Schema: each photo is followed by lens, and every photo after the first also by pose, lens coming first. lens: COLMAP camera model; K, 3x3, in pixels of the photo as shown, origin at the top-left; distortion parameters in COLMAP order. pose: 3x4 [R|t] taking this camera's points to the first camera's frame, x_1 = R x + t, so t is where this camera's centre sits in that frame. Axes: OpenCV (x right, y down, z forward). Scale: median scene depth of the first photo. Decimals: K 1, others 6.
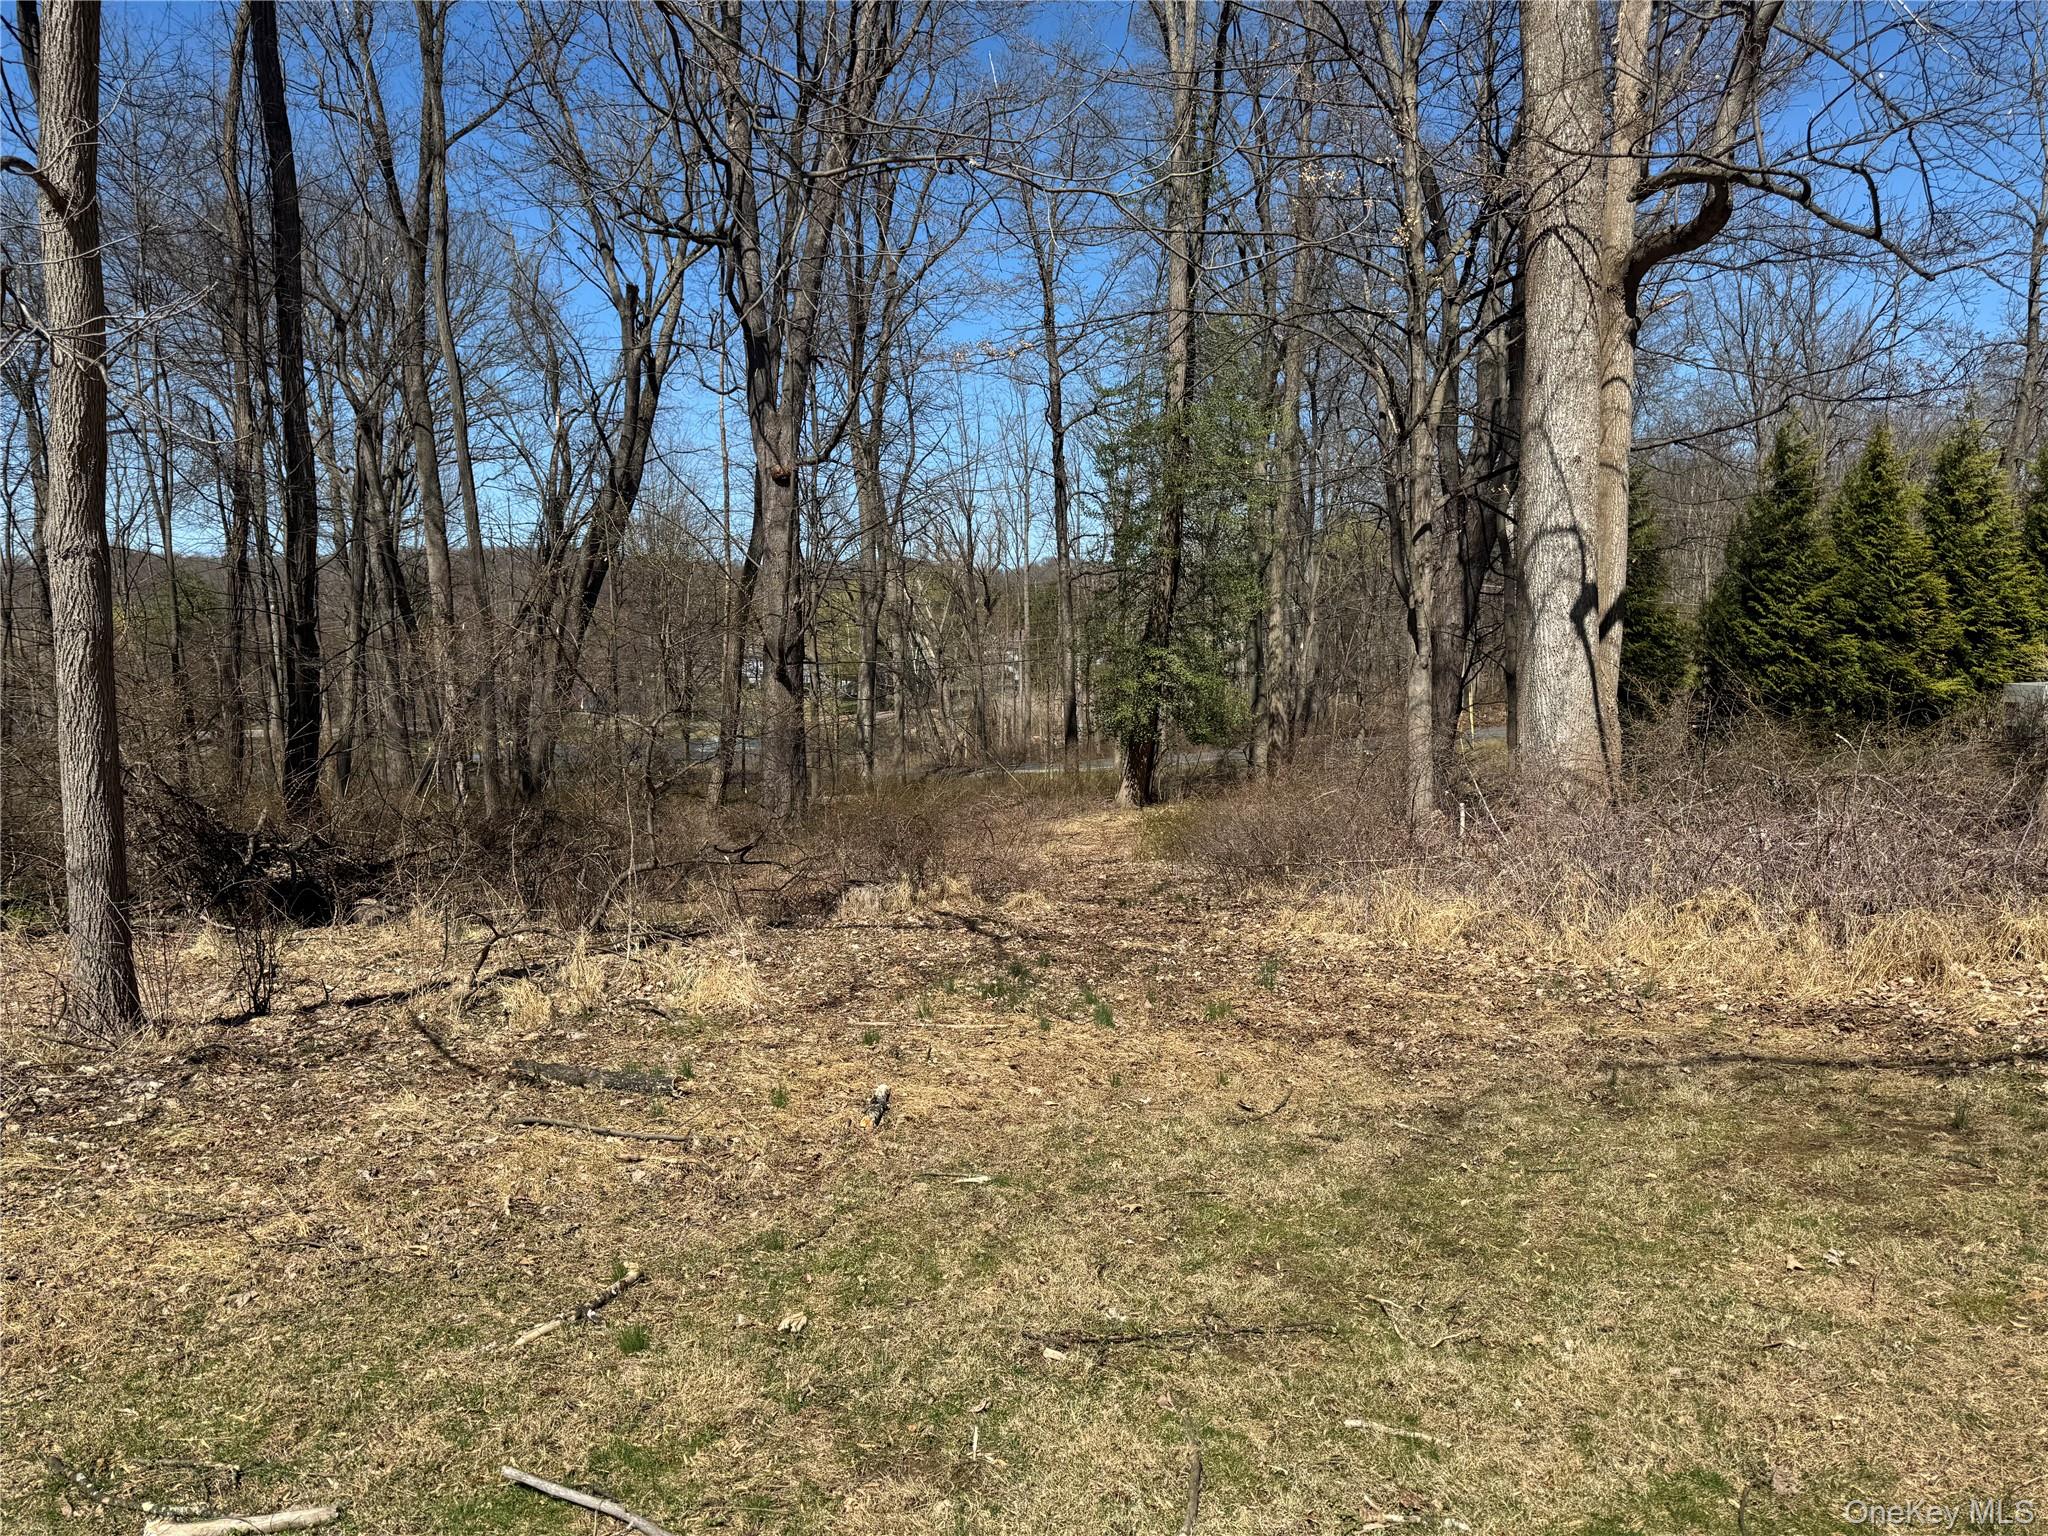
lens RADIAL K [[1430.3, 0, 1033.8], [0, 1430.3, 775.4], [0, 0, 1]] dist [0.092603, -0.140905]
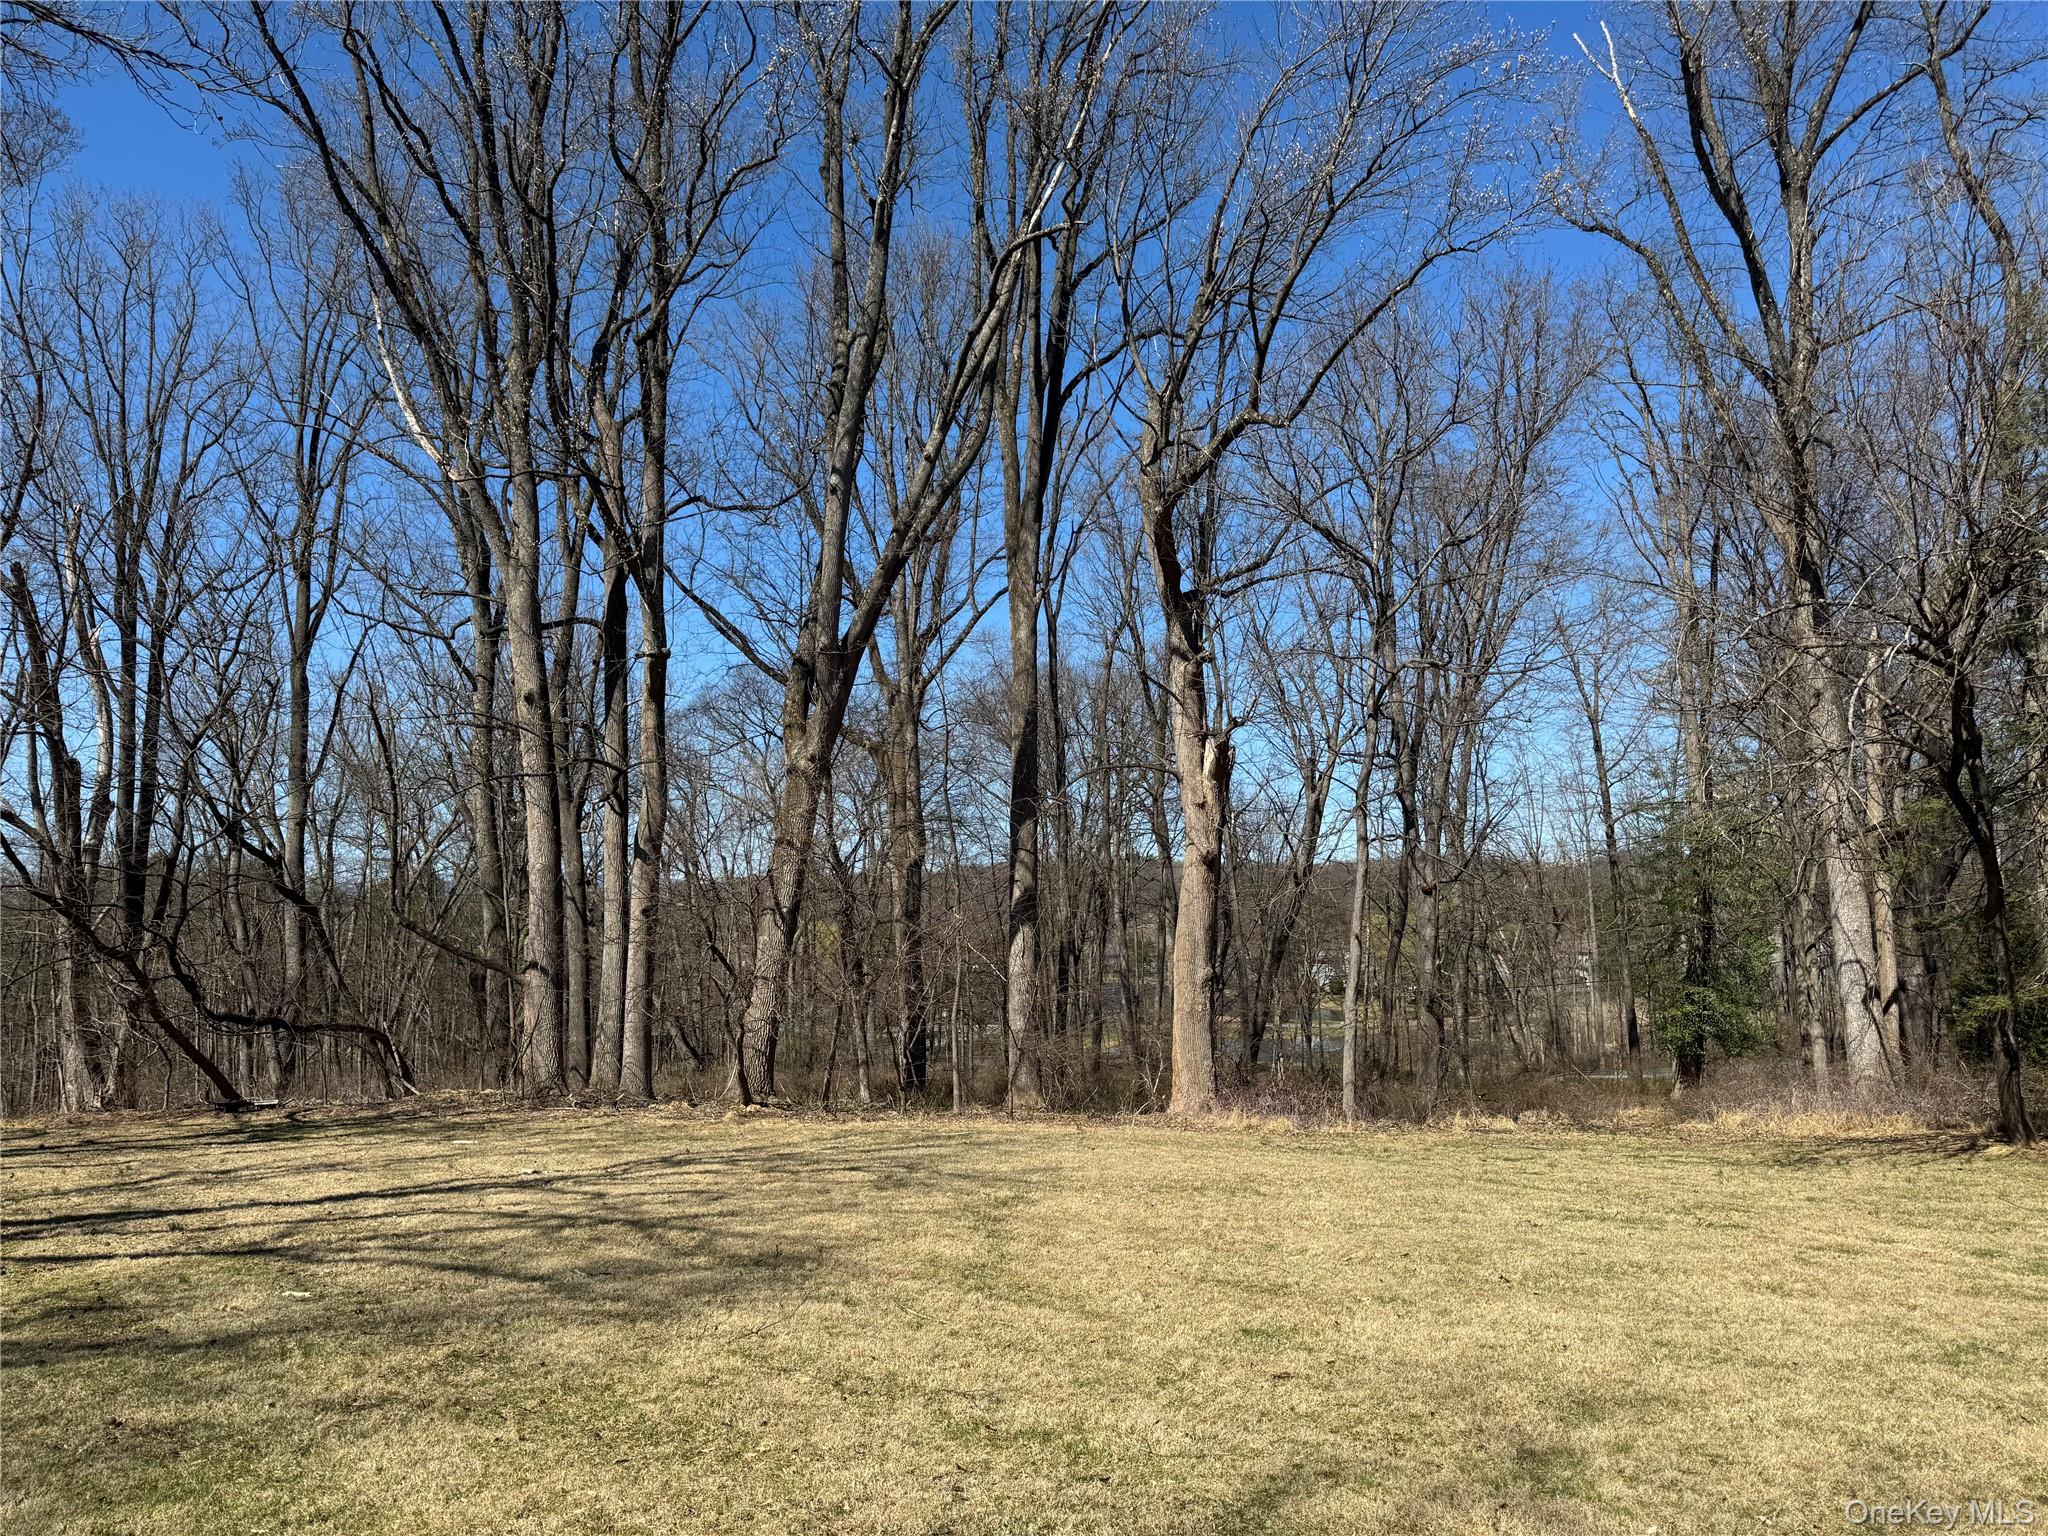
lens RADIAL K [[1430.3, 0, 1033.8], [0, 1430.3, 775.4], [0, 0, 1]] dist [0.092603, -0.140905]
pose [[0.930239, -0.054200, -0.362929, 0.010370], [-0.021576, 0.979242, -0.201542, 0.007394], [0.366319, 0.195313, 0.909760, -0.543134]]
